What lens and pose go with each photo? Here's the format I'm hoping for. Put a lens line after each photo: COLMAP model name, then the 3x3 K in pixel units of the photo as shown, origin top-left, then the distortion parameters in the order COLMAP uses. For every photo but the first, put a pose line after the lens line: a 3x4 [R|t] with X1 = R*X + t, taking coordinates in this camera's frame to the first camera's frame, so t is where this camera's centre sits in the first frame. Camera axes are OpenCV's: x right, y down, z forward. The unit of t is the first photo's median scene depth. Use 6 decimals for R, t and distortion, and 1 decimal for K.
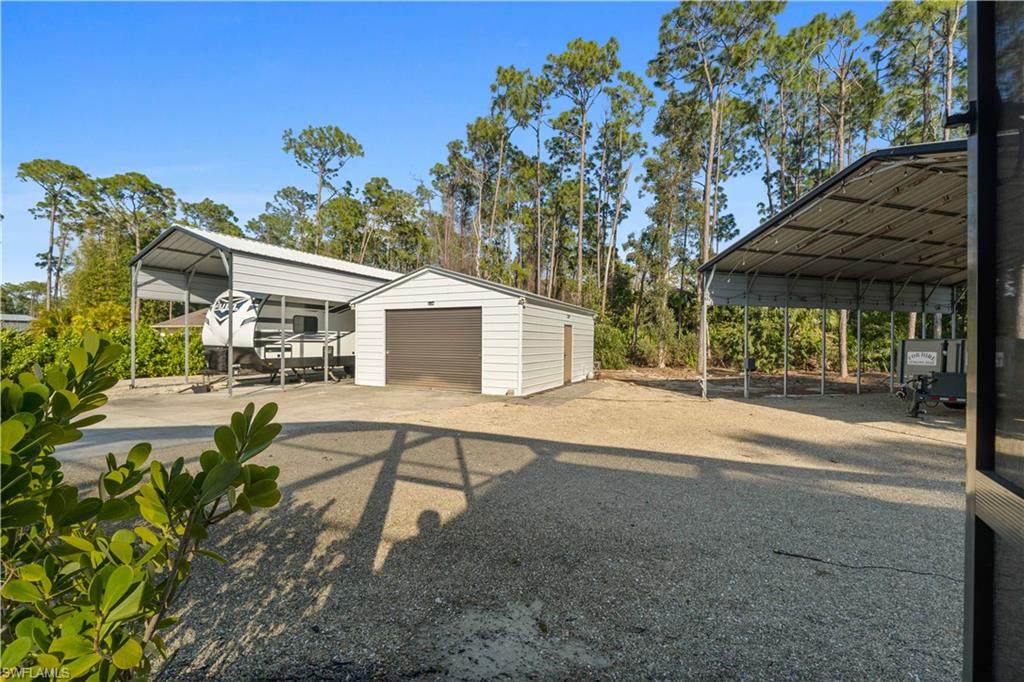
lens RADIAL K [[434.0, 0, 508.7], [0, 434.0, 341.2], [0, 0, 1]] dist [-0.014811, 0.002208]
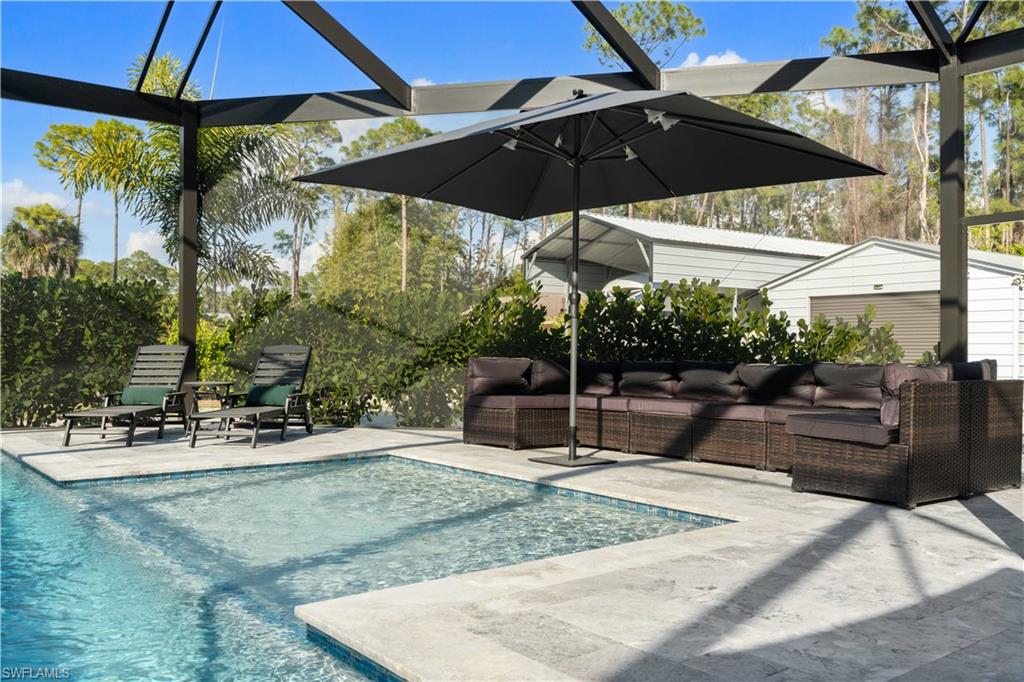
lens RADIAL K [[870.0, 0, 516.9], [0, 870.0, 344.2], [0, 0, 1]] dist [0.004609, -0.021829]
pose [[0.885420, -0.008729, -0.464710, -0.032984], [0.006524, 0.999959, -0.006352, 0.017477], [0.464746, 0.002593, 0.885440, -0.623002]]
